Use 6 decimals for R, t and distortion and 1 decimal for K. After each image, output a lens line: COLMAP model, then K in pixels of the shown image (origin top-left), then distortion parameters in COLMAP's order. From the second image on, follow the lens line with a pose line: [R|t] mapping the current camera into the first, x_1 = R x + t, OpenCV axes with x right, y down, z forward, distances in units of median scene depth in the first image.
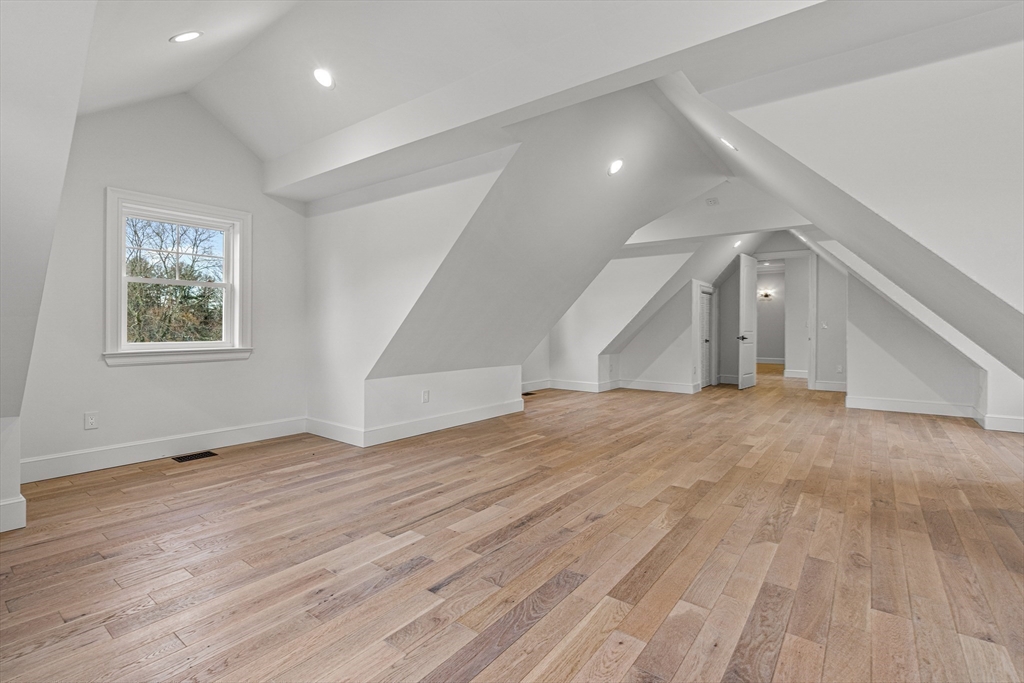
lens RADIAL K [[466.8, 0, 525.5], [0, 466.8, 334.2], [0, 0, 1]] dist [-0.002518, -0.000497]
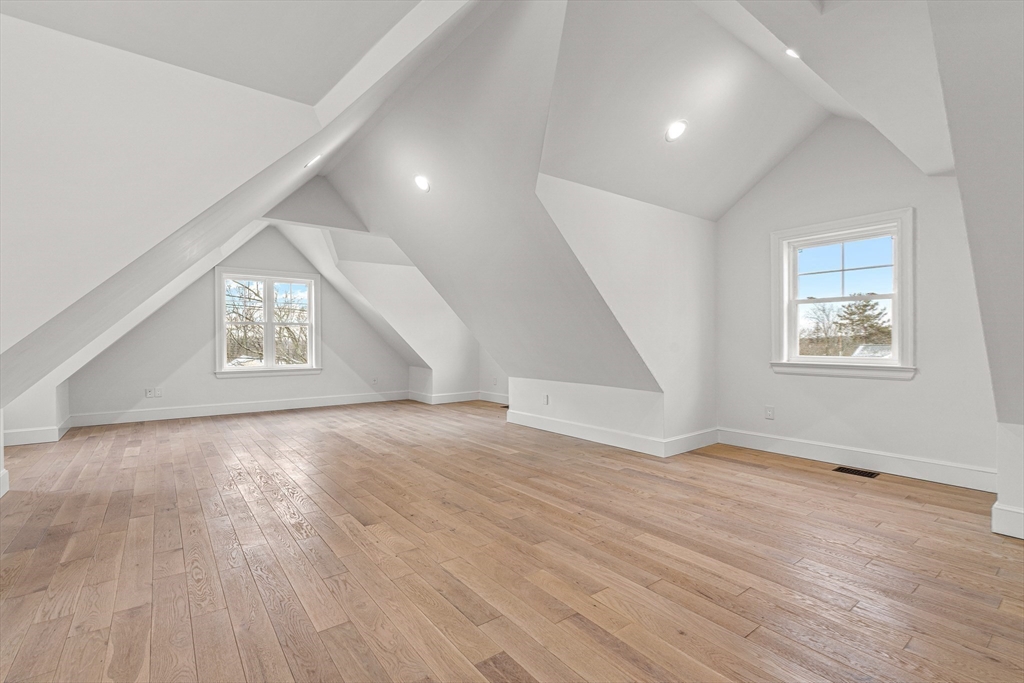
lens RADIAL K [[466.8, 0, 525.5], [0, 466.8, 334.2], [0, 0, 1]] dist [-0.002518, -0.000497]
pose [[-0.263794, -0.016231, -0.964443, 0.453124], [-0.014034, 0.999817, -0.012988, -0.009594], [0.964477, 0.010109, -0.263973, 0.591710]]
